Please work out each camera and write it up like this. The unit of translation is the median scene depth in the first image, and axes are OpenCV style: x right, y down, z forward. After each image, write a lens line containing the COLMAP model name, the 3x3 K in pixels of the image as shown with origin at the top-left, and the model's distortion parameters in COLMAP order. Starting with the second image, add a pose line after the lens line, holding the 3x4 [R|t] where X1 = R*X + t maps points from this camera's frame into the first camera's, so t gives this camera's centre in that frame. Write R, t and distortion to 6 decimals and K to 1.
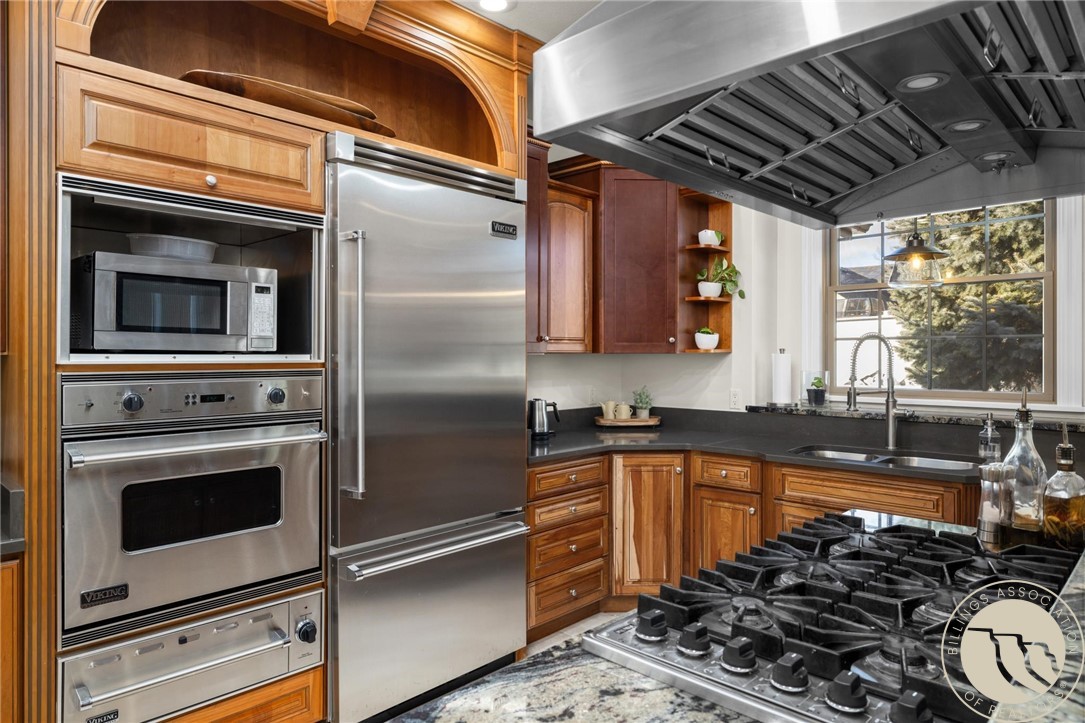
lens RADIAL K [[671.3, 0, 542.0], [0, 671.3, 361.2], [0, 0, 1]] dist [-0.000968, -0.000078]
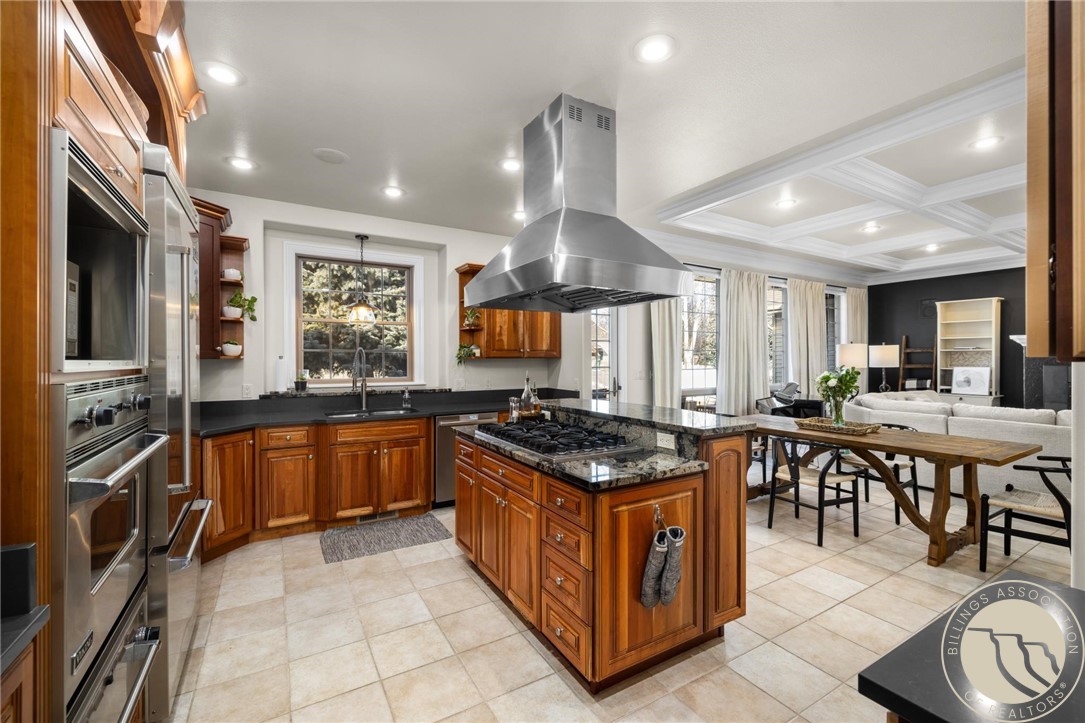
lens RADIAL K [[459.6, 0, 543.1], [0, 459.6, 359.5], [0, 0, 1]] dist [0.012922, -0.000703]
pose [[0.259567, 0.002462, 0.965722, -0.569783], [0.004977, 0.999980, -0.003887, -0.003768], [-0.965712, 0.005815, 0.259550, 0.156263]]
